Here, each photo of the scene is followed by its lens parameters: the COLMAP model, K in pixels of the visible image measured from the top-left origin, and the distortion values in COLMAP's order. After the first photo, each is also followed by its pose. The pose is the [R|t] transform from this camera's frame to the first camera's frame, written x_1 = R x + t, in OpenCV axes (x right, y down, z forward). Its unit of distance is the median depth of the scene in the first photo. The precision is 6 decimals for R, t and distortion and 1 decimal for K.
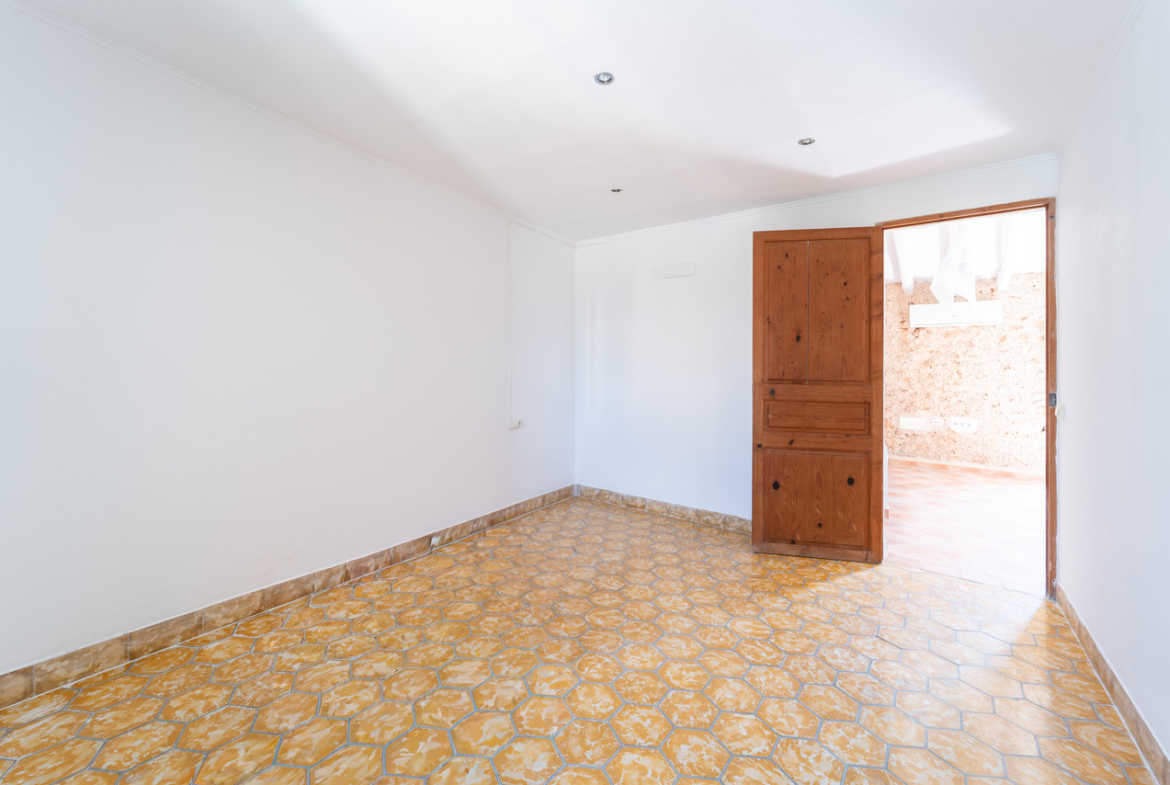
lens RADIAL K [[480.0, 0, 588.6], [0, 480.0, 352.5], [0, 0, 1]] dist [-0.003382, -0.000943]
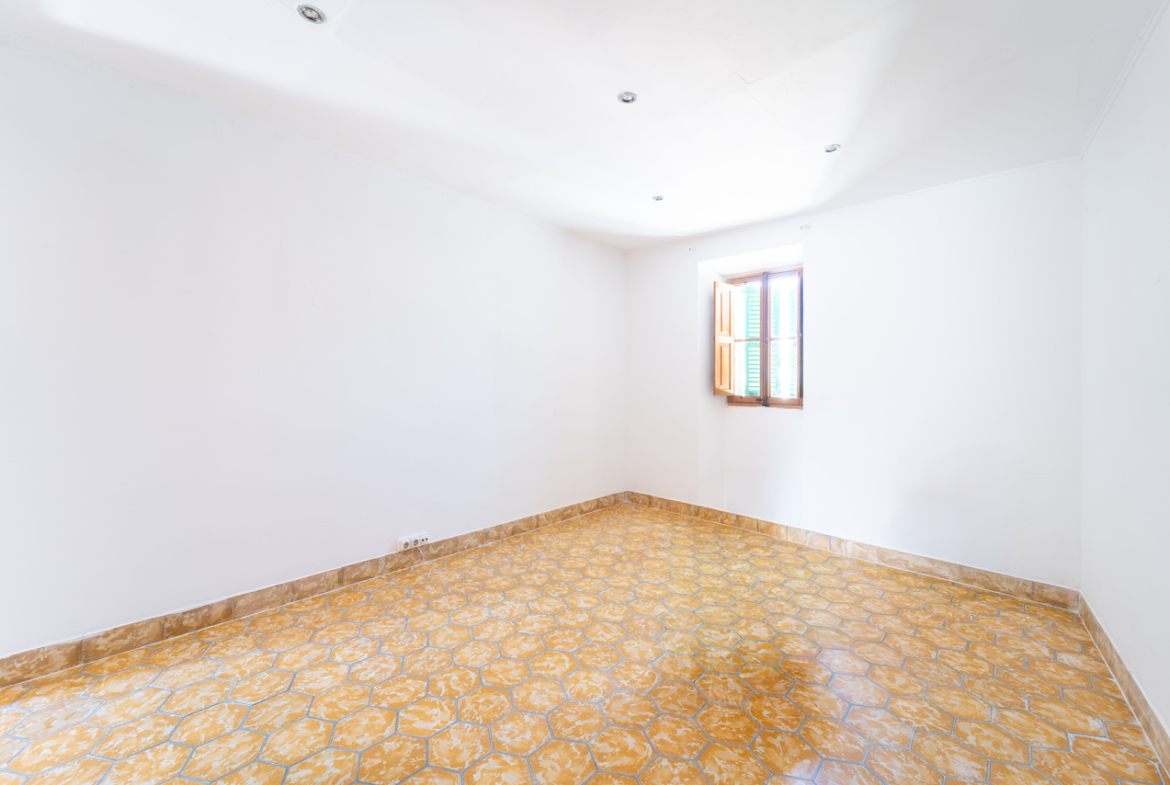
lens RADIAL K [[480.0, 0, 593.7], [0, 480.0, 394.5], [0, 0, 1]] dist [-0.003382, -0.000943]
pose [[-0.995372, -0.042241, 0.086312, 0.043936], [-0.043476, 0.998977, -0.012478, 0.089930], [-0.085696, -0.016173, -0.996190, 2.012258]]
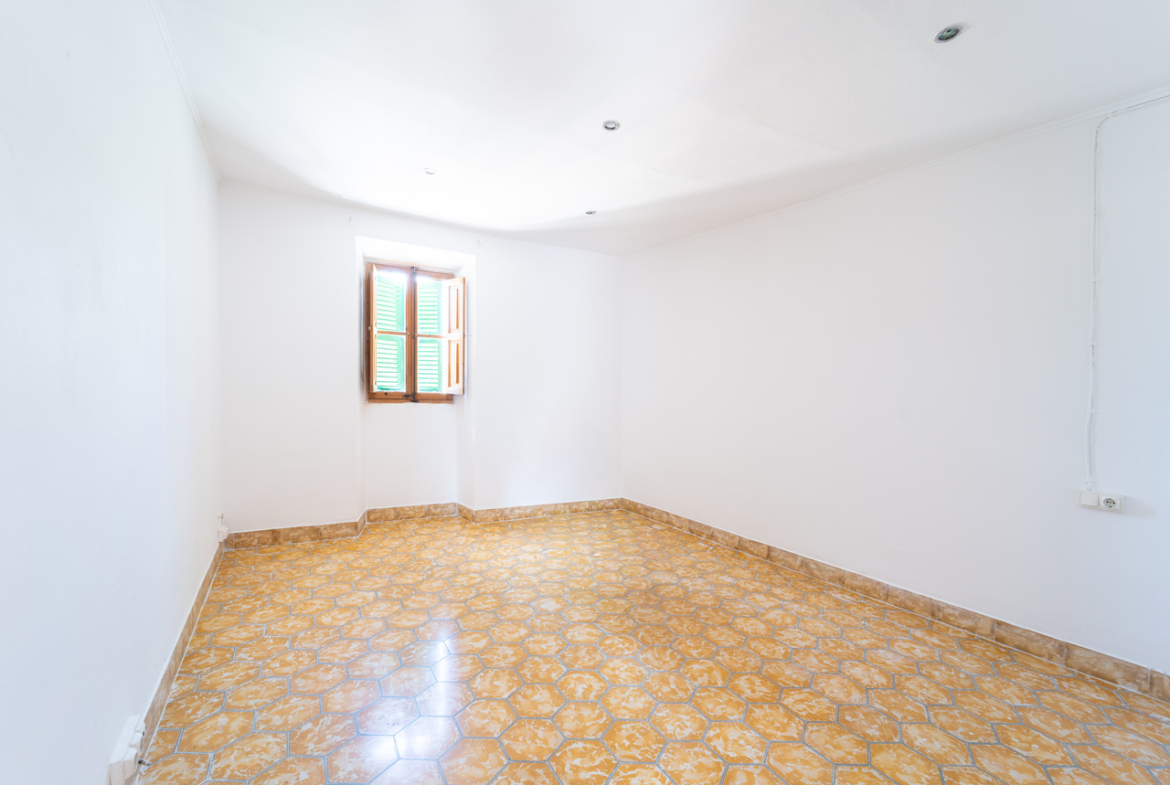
lens RADIAL K [[480.0, 0, 595.9], [0, 480.0, 392.6], [0, 0, 1]] dist [-0.003382, -0.000943]
pose [[-0.376733, -0.020900, -0.926086, 1.105451], [-0.002287, 0.999763, -0.021633, 0.083787], [0.926319, -0.006032, -0.376692, 1.381013]]
